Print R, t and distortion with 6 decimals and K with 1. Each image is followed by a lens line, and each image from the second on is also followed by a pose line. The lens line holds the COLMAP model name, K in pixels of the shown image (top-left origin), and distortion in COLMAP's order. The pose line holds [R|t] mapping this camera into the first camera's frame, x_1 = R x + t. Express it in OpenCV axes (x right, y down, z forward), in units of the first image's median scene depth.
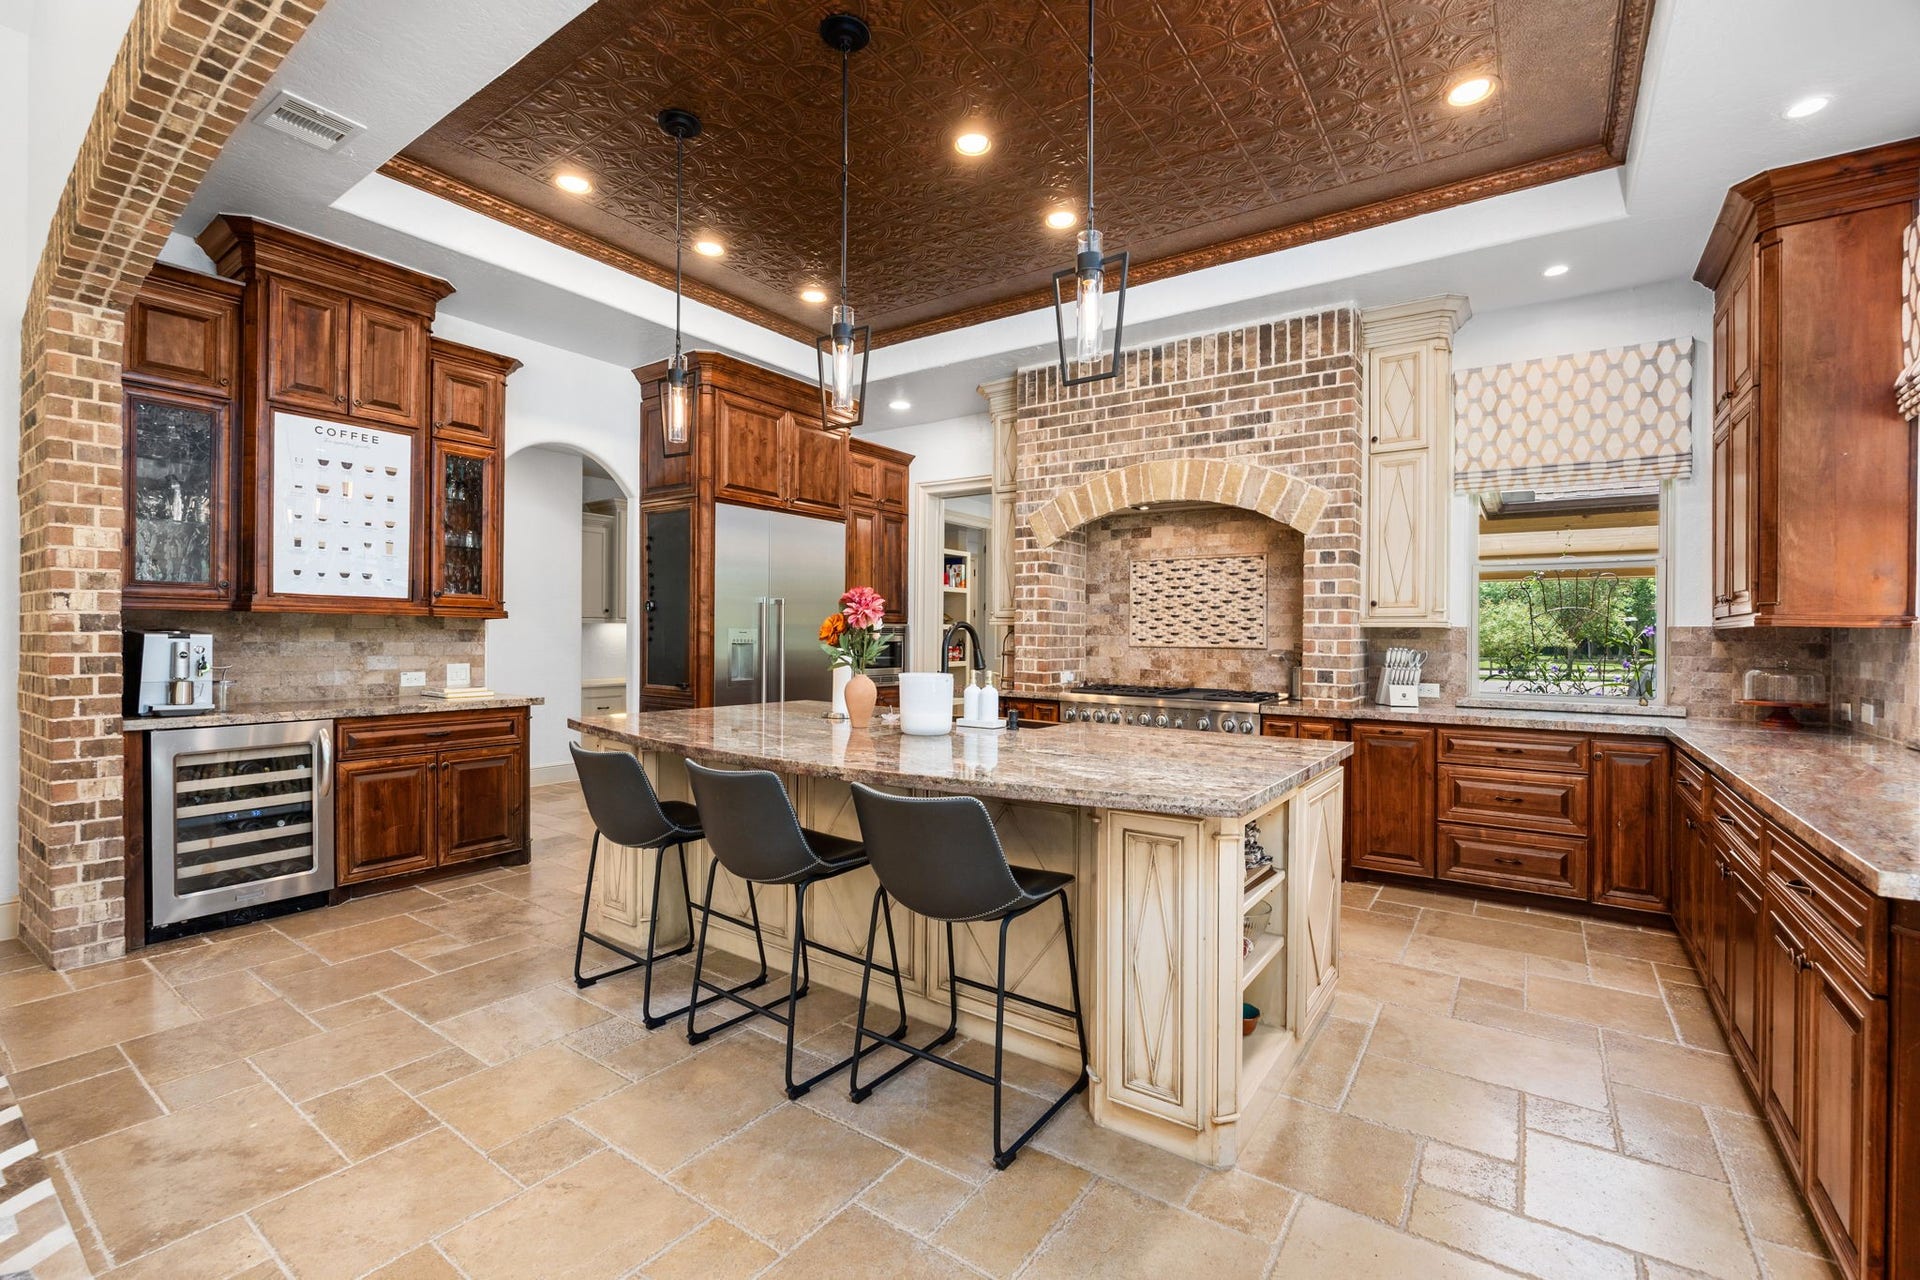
lens RADIAL K [[806.3, 0, 964.6], [0, 806.3, 638.1], [0, 0, 1]] dist [-0.000916, -0.000021]
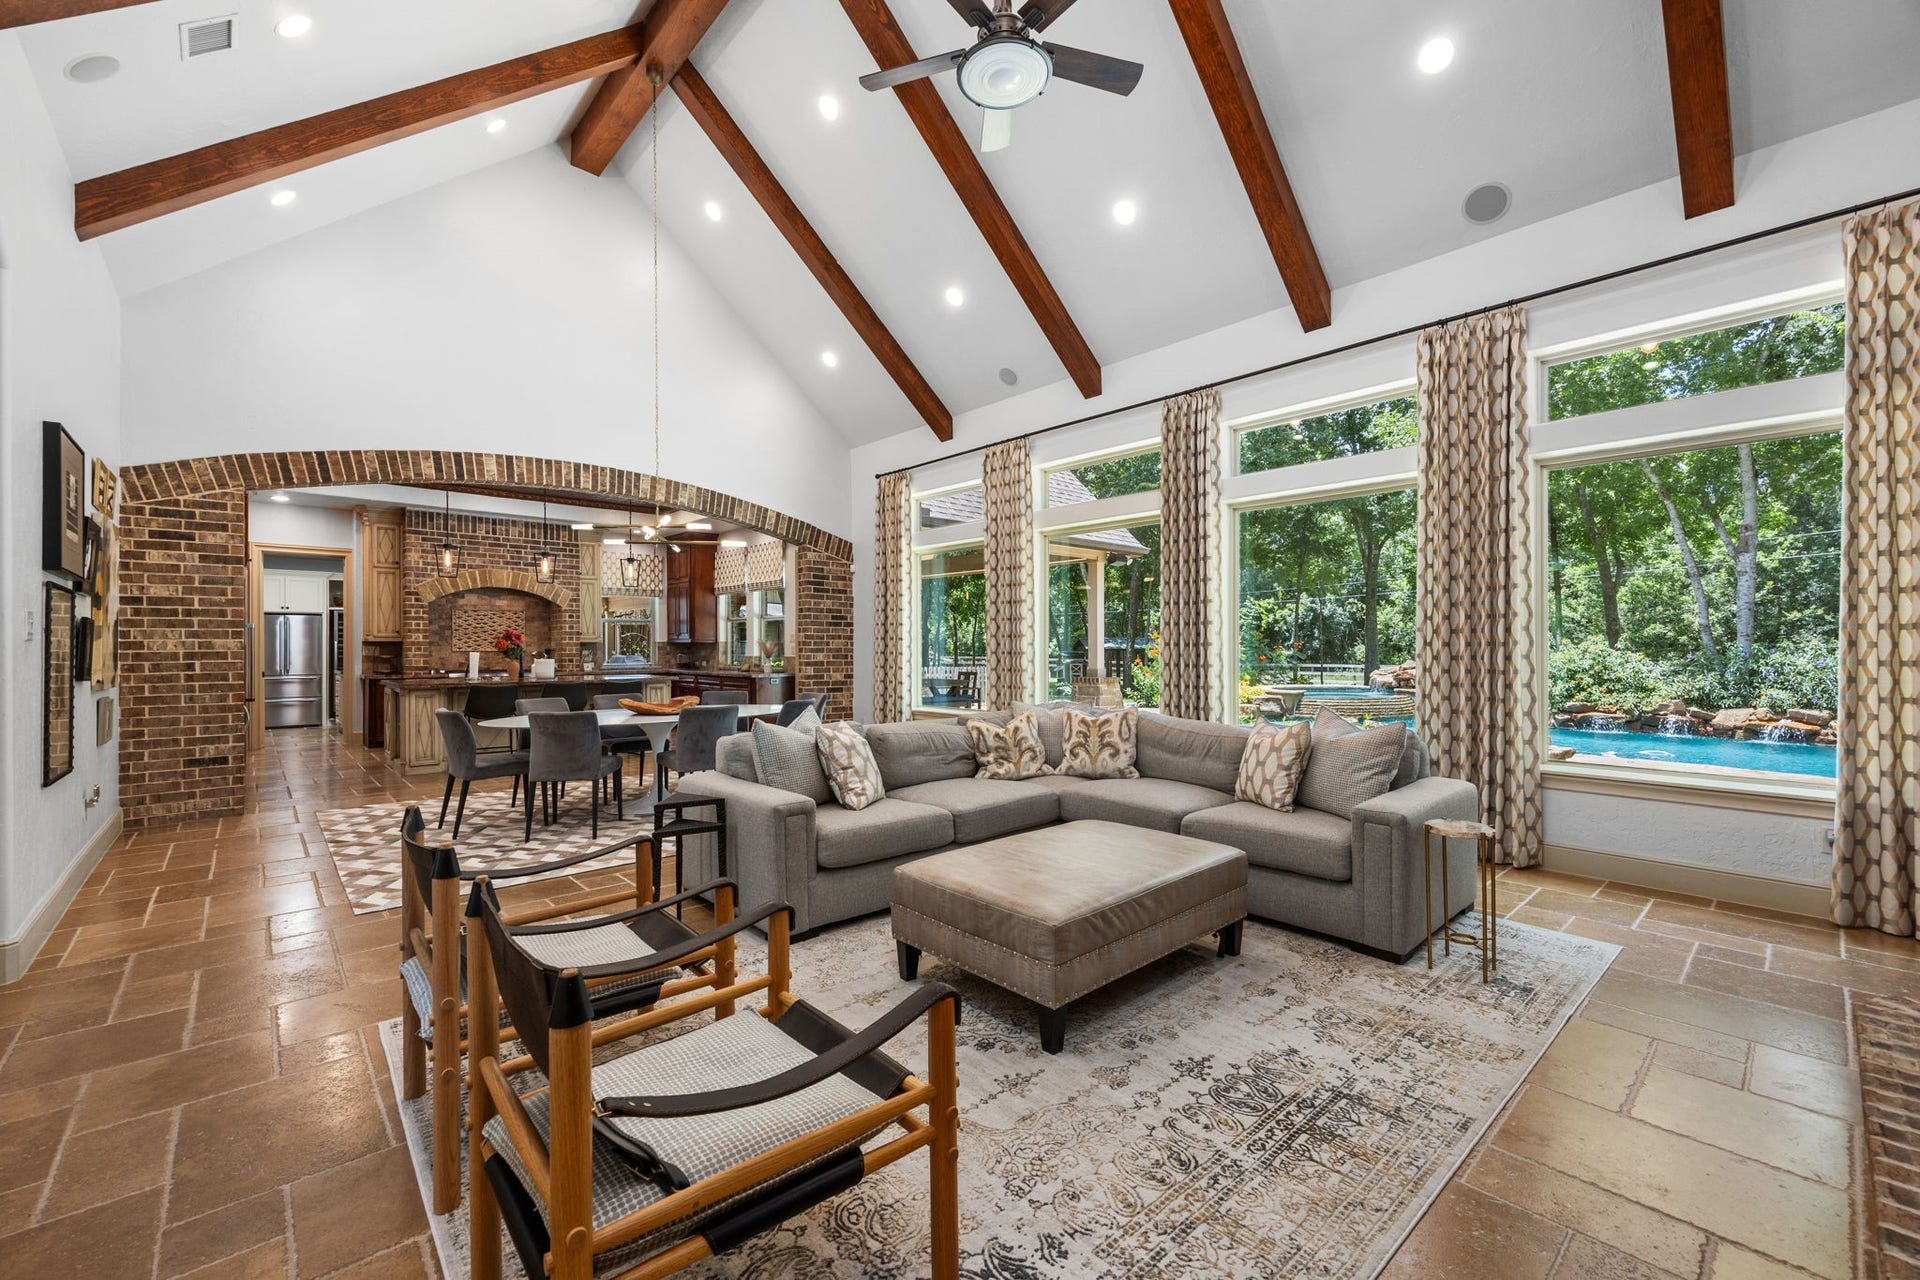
lens RADIAL K [[806.3, 0, 962.5], [0, 806.3, 638.2], [0, 0, 1]] dist [-0.000916, -0.000021]
pose [[0.226553, -0.003643, 0.973992, -1.705828], [0.003957, 0.999988, 0.002820, -0.027853], [-0.973991, 0.003215, 0.226565, -0.808076]]
